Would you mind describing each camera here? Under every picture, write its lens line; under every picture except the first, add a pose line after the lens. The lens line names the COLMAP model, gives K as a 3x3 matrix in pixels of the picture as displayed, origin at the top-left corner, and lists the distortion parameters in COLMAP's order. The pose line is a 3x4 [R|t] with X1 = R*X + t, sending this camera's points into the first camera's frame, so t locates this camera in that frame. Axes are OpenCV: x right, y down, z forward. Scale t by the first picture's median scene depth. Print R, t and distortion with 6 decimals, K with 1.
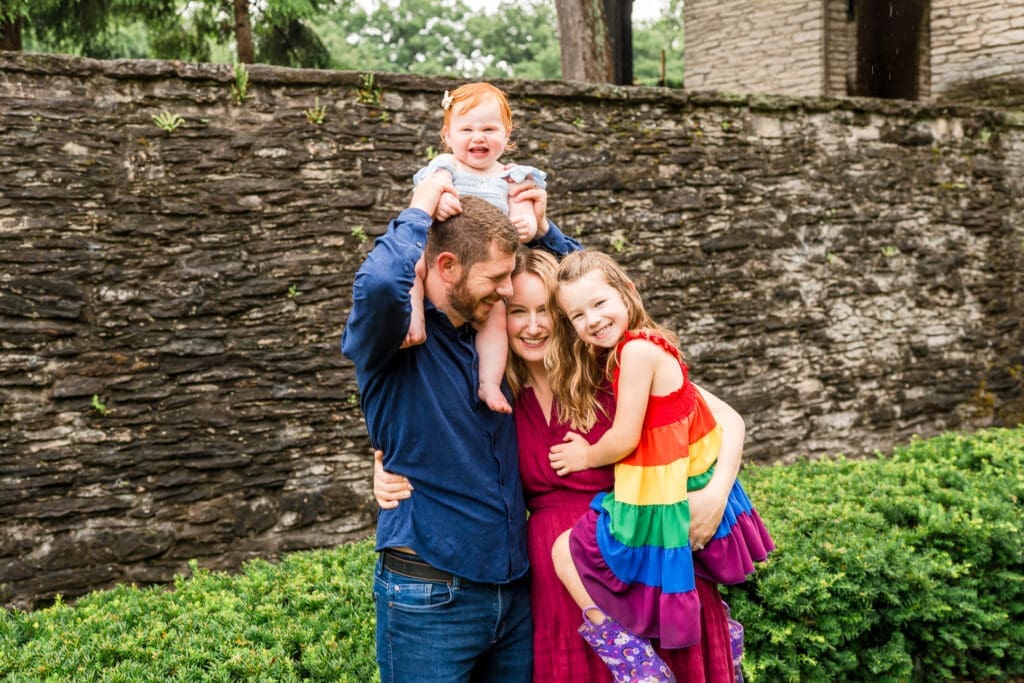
lens RADIAL K [[1227.2, 0, 511.6], [0, 1227.2, 293.7], [0, 0, 1]] dist [-0.034759, 0.204098]
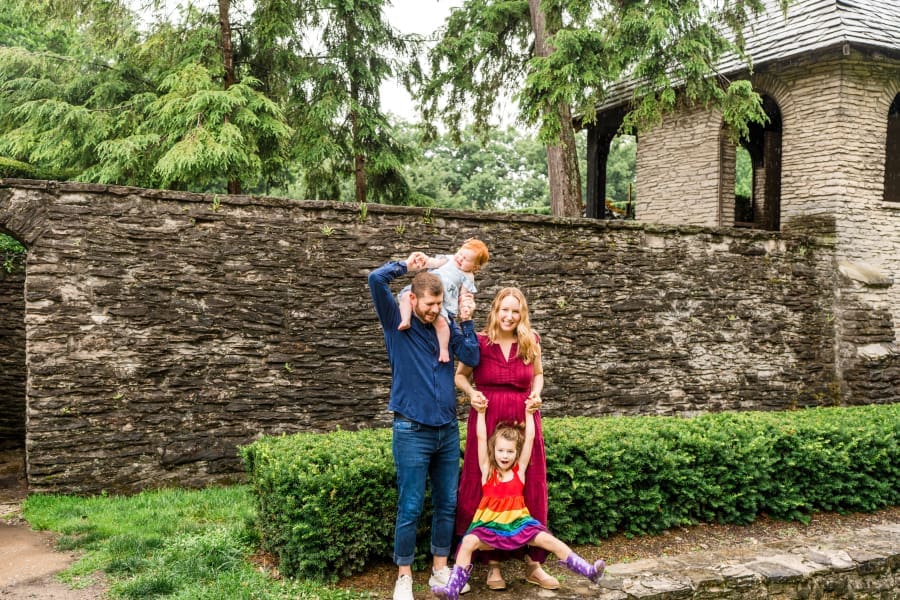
lens RADIAL K [[1016.4, 0, 450.0], [0, 1016.4, 300.0], [0, 0, 1]] dist [0.005407, 0.031400]
pose [[0.993825, 0.044227, -0.101767, 0.073902], [-0.049840, 0.997334, -0.053297, 0.040433], [0.099138, 0.058040, 0.993380, -0.491129]]
